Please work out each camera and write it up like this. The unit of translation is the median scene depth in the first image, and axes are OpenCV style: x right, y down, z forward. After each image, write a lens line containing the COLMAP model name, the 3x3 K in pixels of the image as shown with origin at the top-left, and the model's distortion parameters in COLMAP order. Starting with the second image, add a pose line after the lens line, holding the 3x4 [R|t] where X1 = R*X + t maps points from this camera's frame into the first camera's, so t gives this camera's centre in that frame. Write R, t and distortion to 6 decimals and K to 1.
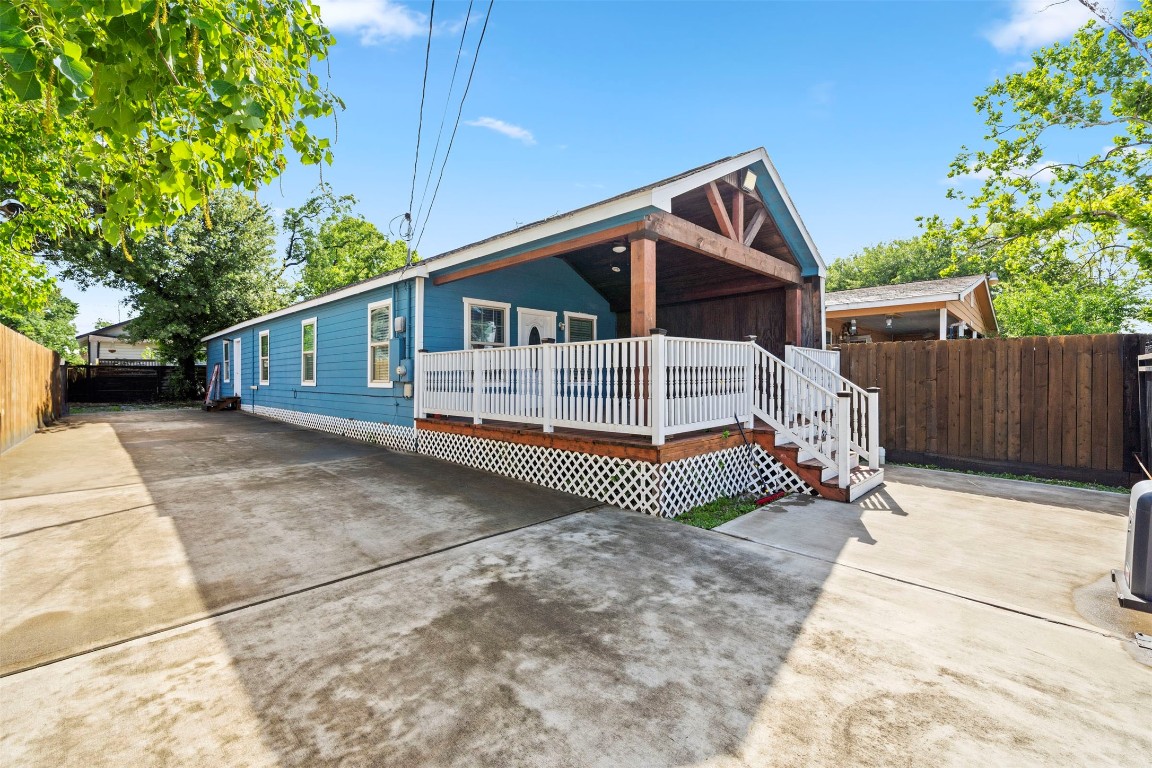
lens RADIAL K [[485.9, 0, 574.7], [0, 485.9, 380.1], [0, 0, 1]] dist [-0.000488, -0.000086]
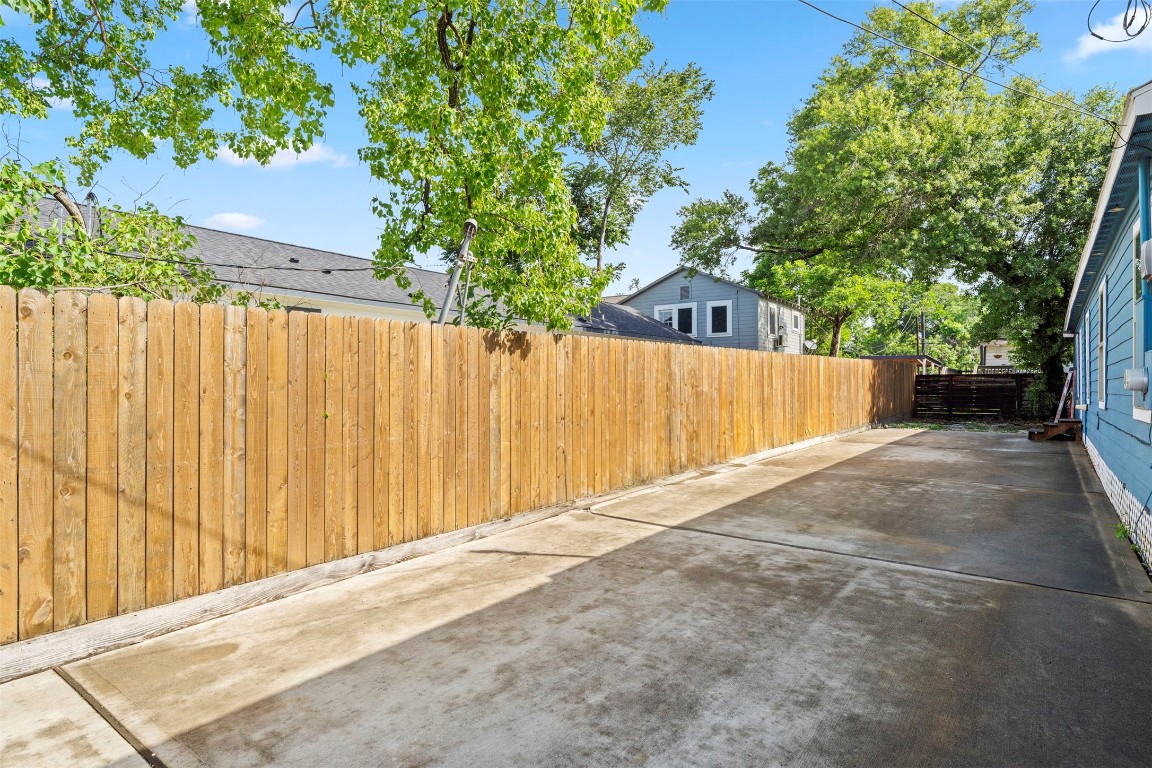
lens RADIAL K [[623.1, 0, 574.5], [0, 623.1, 384.6], [0, 0, 1]] dist [-0.002407, -0.001087]
pose [[0.130163, -0.002364, -0.991490, 0.137910], [-0.007122, 0.999969, -0.003320, -0.020494], [0.991467, 0.007494, 0.130142, 0.979573]]
